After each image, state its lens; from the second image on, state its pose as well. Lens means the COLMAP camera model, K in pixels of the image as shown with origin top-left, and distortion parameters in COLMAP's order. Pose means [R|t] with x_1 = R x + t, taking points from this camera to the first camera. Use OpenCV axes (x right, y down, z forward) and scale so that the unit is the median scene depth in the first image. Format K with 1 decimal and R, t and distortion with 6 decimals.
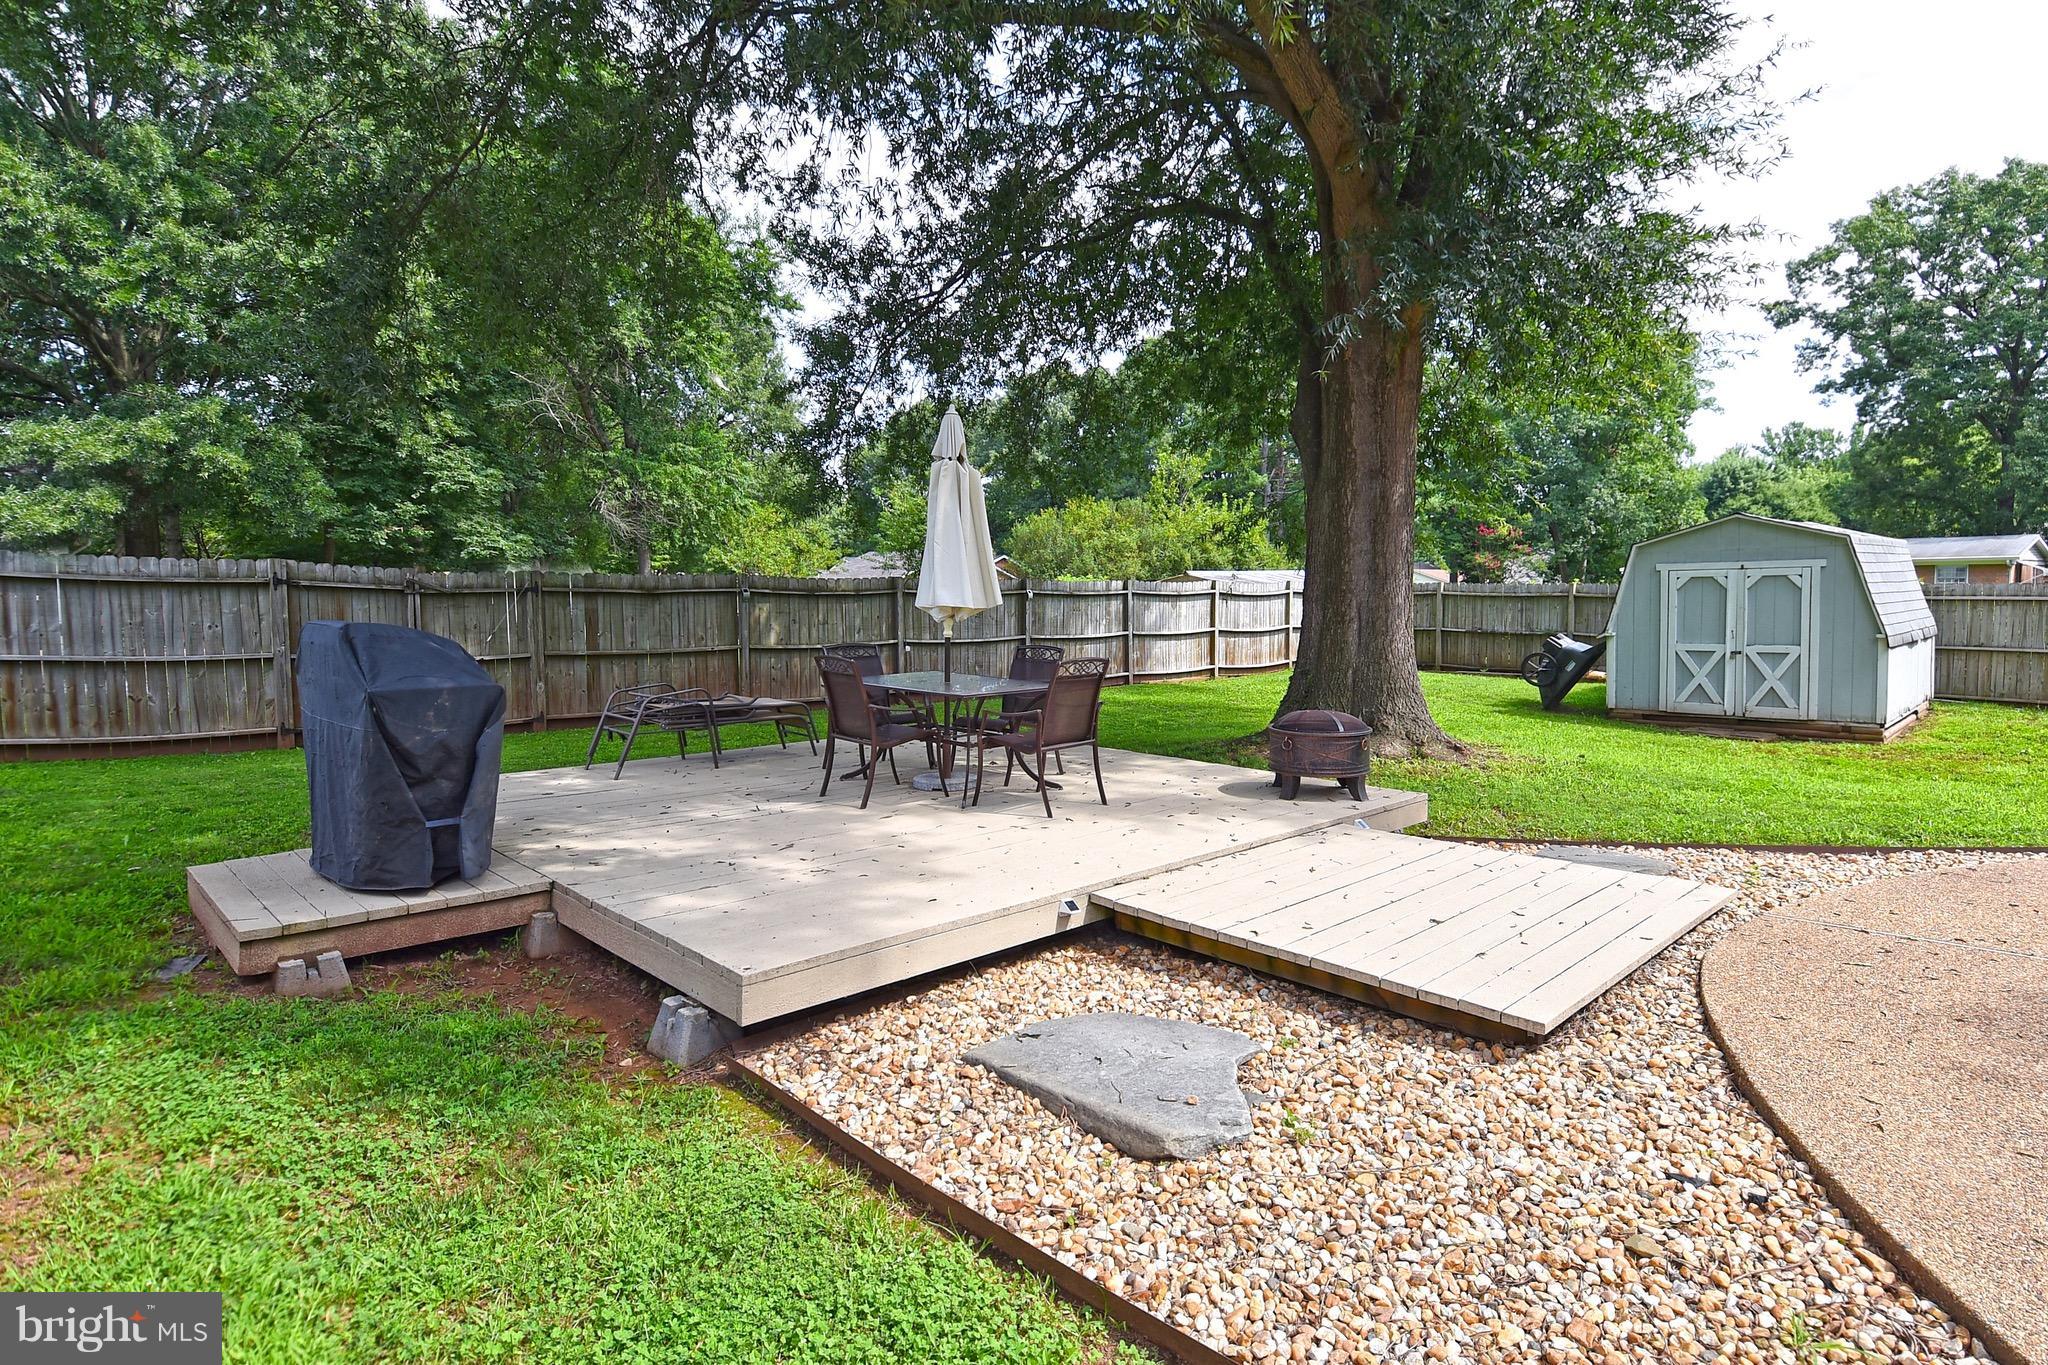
lens RADIAL K [[1089.3, 0, 1027.2], [0, 1089.3, 670.8], [0, 0, 1]] dist [0.052121, -0.060447]
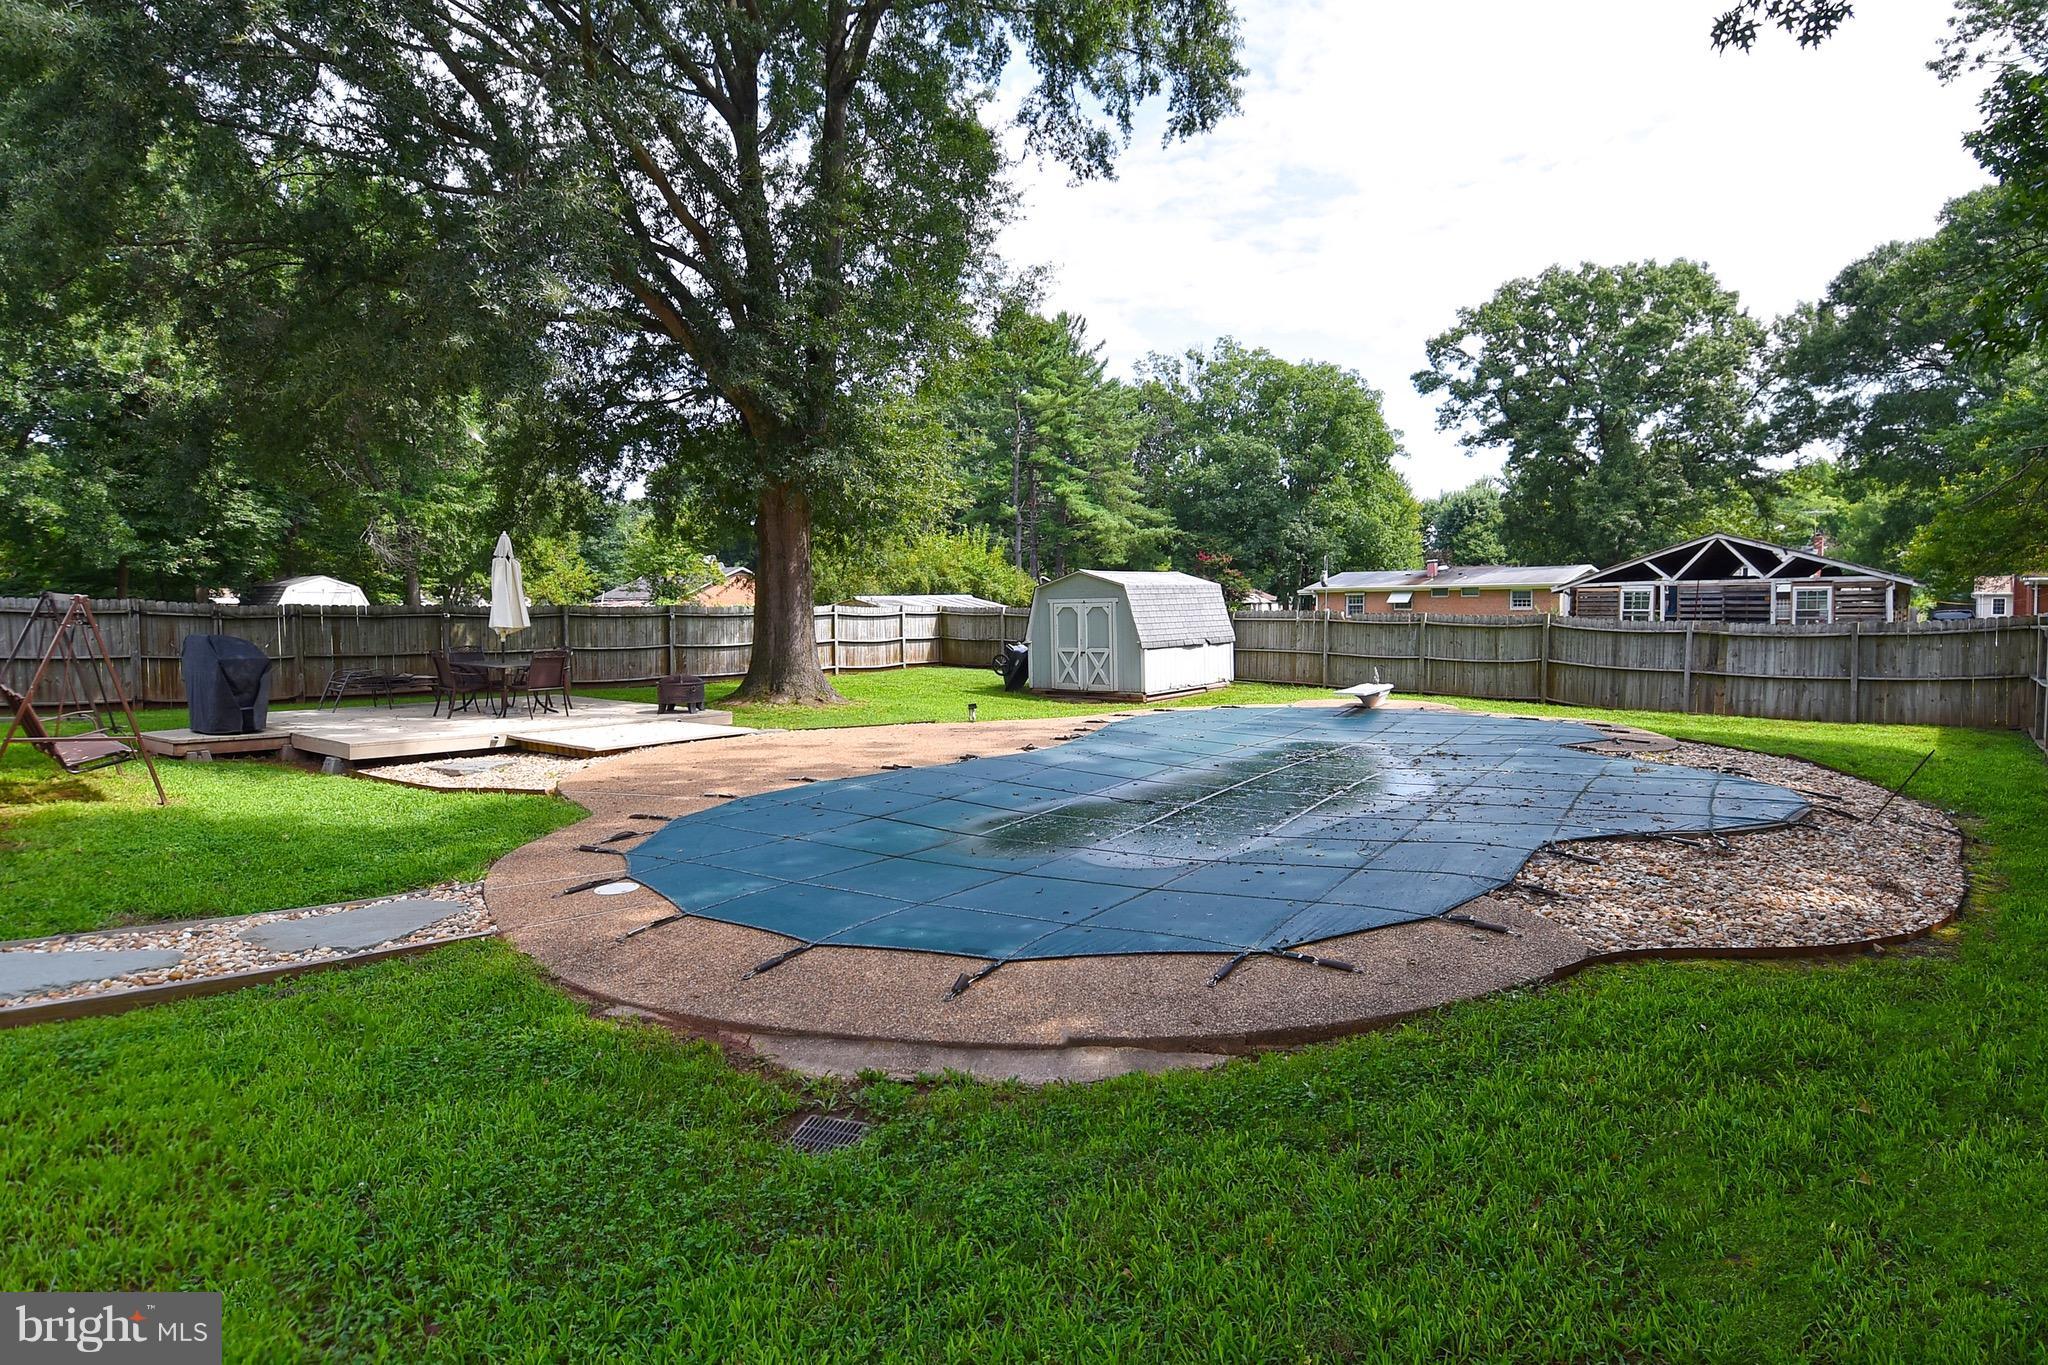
lens RADIAL K [[1089.3, 0, 1027.2], [0, 1089.3, 670.8], [0, 0, 1]] dist [0.052121, -0.060447]
pose [[0.989168, -0.007248, 0.146605, 0.172330], [0.009087, 0.999888, -0.011878, 0.016637], [-0.146503, 0.013082, 0.989124, -0.347970]]
